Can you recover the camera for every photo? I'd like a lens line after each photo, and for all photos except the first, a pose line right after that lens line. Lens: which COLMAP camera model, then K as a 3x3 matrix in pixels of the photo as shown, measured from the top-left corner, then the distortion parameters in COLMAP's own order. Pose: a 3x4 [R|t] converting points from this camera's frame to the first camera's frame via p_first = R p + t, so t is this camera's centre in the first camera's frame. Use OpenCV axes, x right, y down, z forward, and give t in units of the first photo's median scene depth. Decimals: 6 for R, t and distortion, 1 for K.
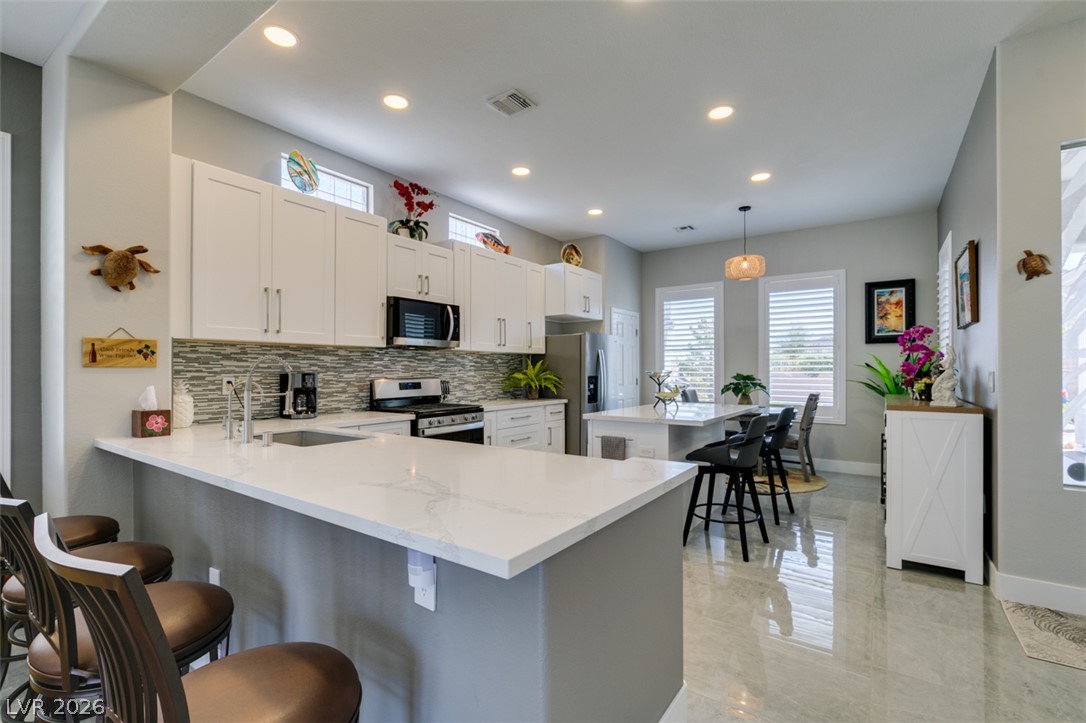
lens RADIAL K [[485.9, 0, 540.6], [0, 485.9, 367.9], [0, 0, 1]] dist [-0.000899, -0.000121]
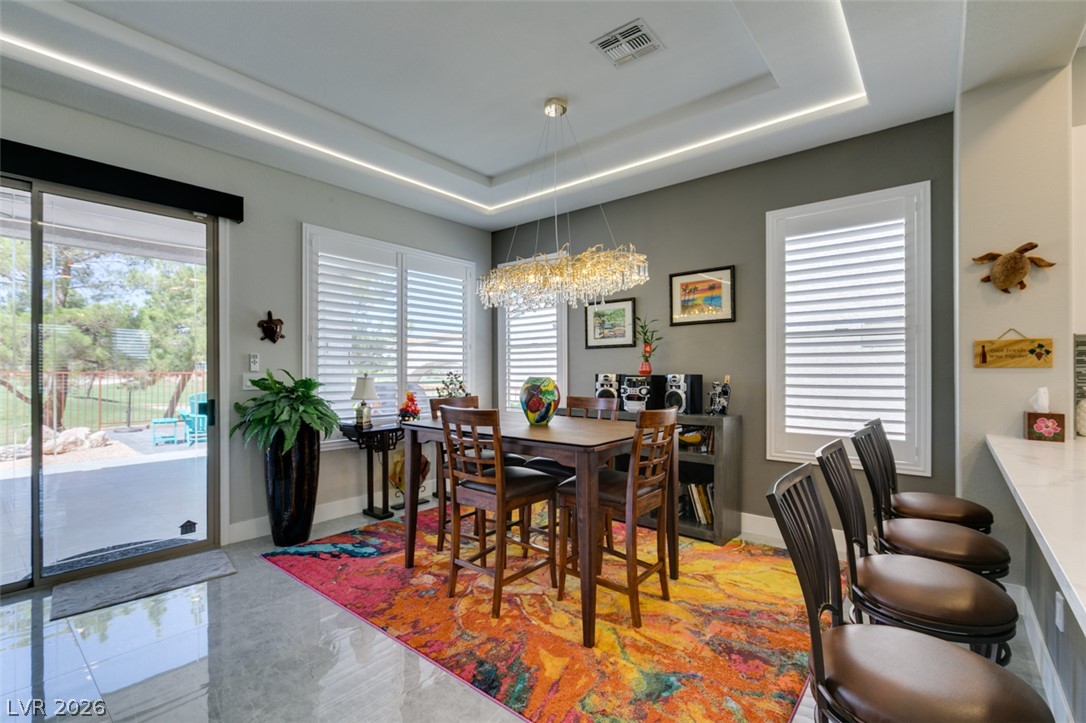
lens RADIAL K [[484.7, 0, 541.1], [0, 484.7, 369.7], [0, 0, 1]] dist [-0.000064, -0.000469]
pose [[-0.080792, 0.001628, -0.996730, 0.126032], [0.004501, 0.999989, 0.001269, -0.001420], [0.996721, -0.004384, -0.080799, 0.056971]]
